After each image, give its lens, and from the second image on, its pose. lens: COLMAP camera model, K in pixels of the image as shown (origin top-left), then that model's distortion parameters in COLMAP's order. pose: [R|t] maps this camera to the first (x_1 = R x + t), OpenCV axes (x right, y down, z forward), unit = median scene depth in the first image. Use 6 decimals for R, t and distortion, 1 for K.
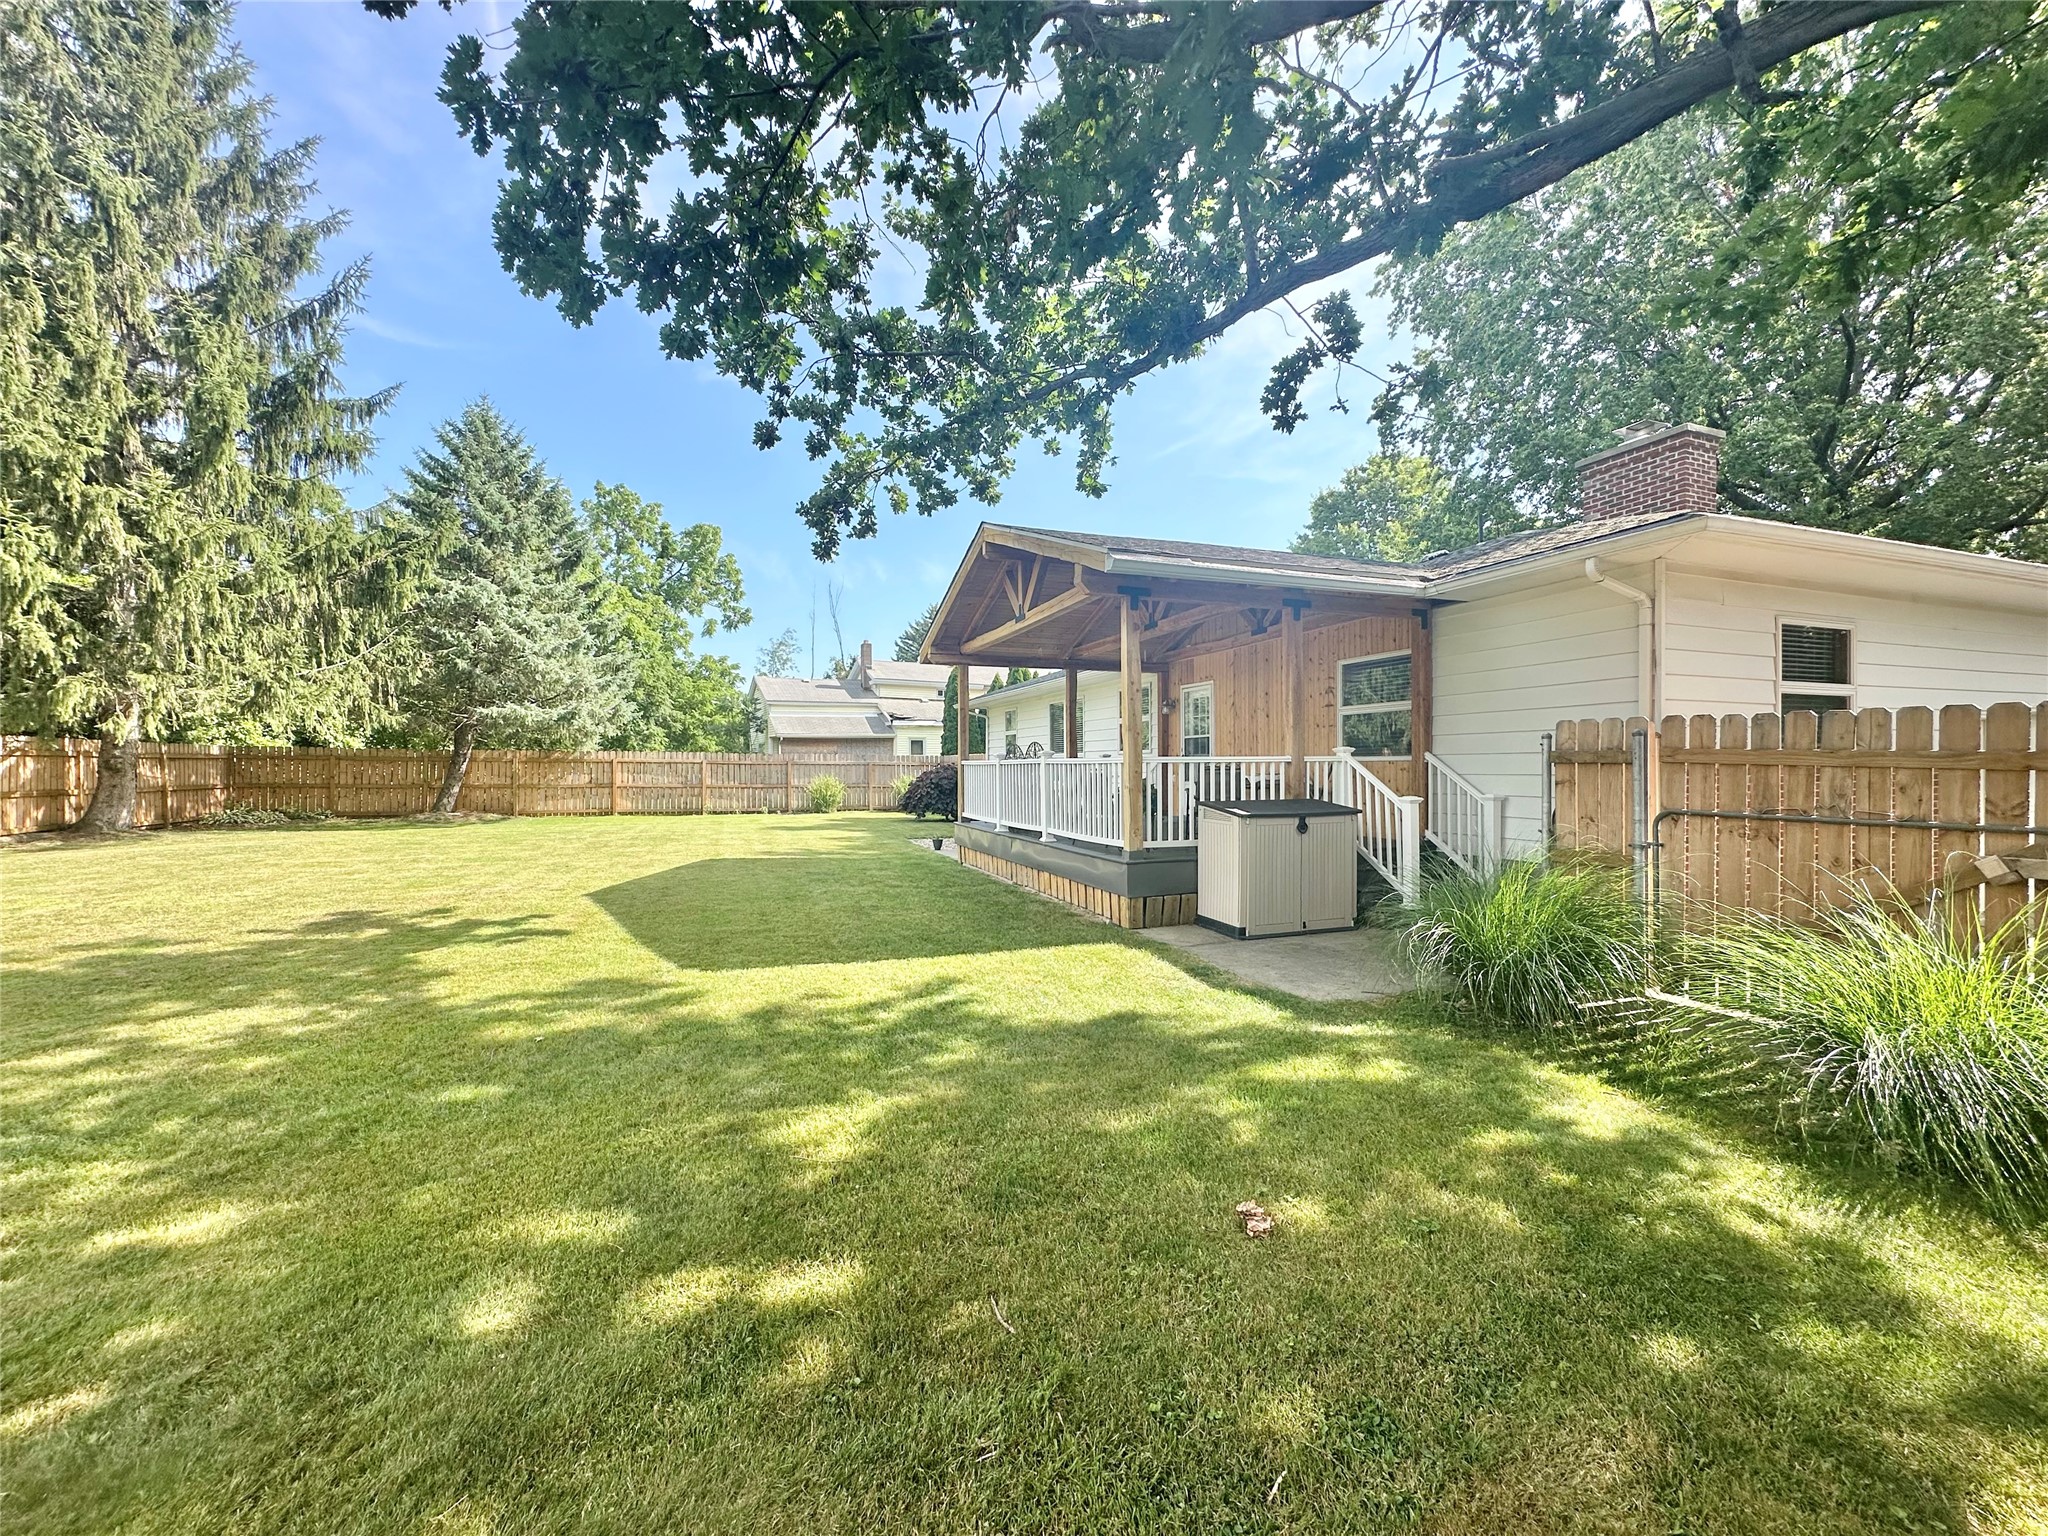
lens RADIAL K [[812.5, 0, 1024.0], [0, 812.5, 768.0], [0, 0, 1]] dist [-0.002813, -0.000558]
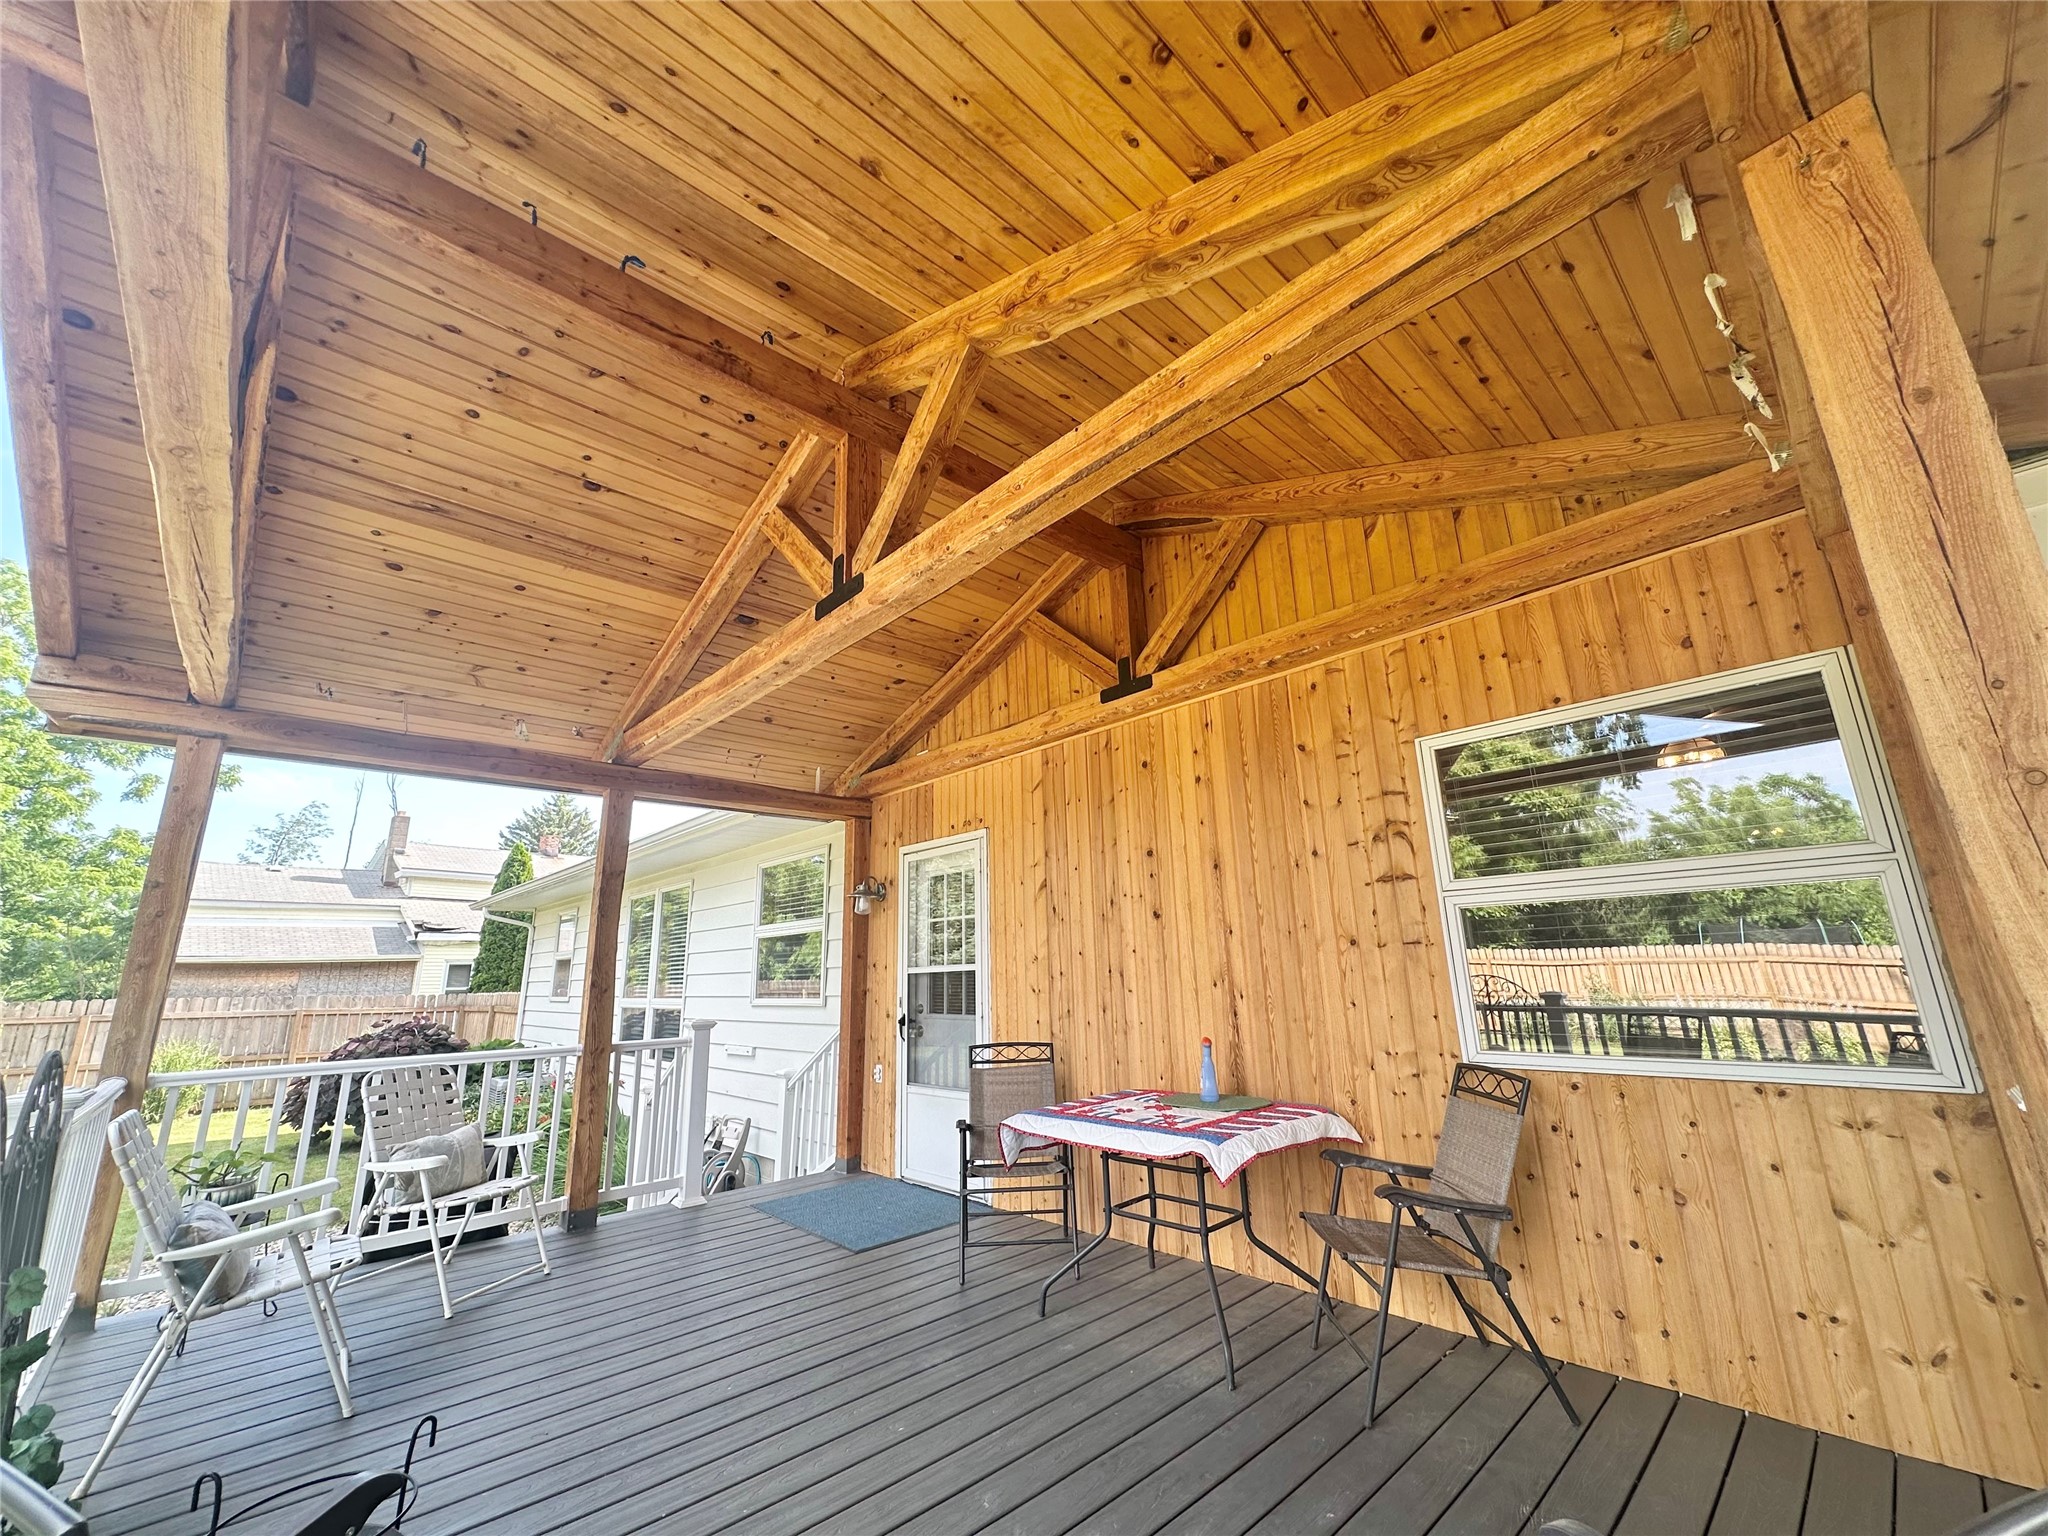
lens RADIAL K [[812.5, 0, 1024.0], [0, 812.5, 768.0], [0, 0, 1]] dist [-0.002813, -0.000558]
pose [[0.924802, 0.073866, 0.373209, 0.060837], [0.024210, 0.967556, -0.251494, -0.021616], [-0.379678, 0.241617, 0.893009, 0.392940]]
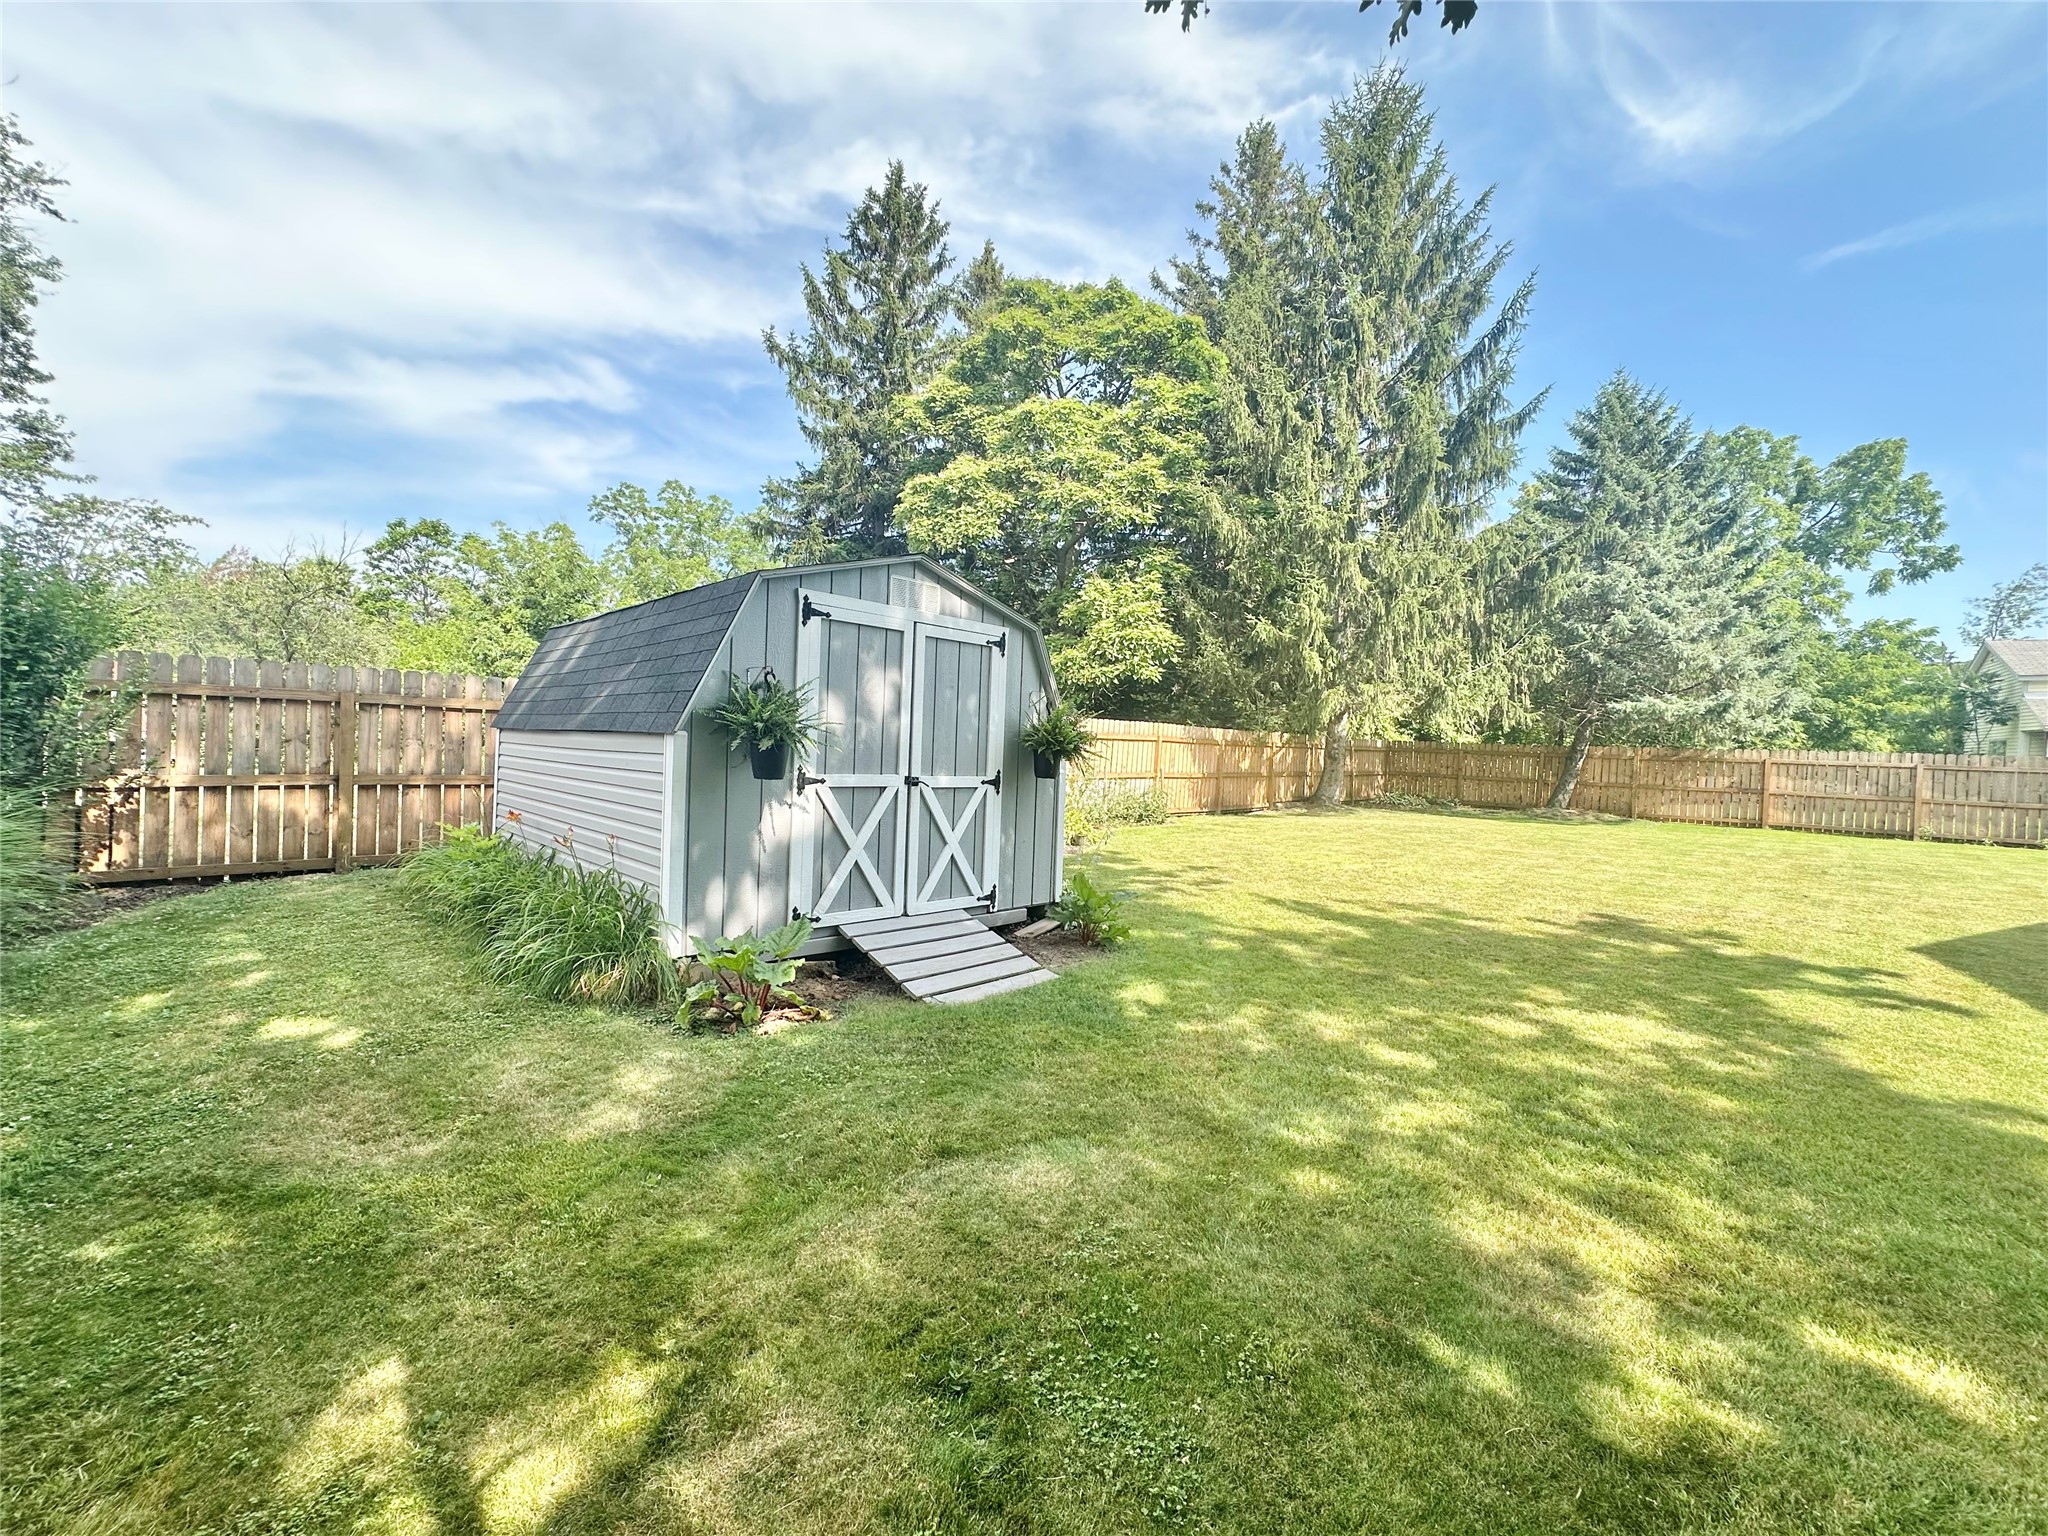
lens RADIAL K [[812.7, 0, 1024.0], [0, 812.7, 768.0], [0, 0, 1]] dist [0.003158, 0.000270]
pose [[0.415113, 0.036698, -0.909029, -0.088112], [-0.031297, 0.999171, 0.026046, -0.000802], [0.909231, 0.017638, 0.415917, -0.015201]]
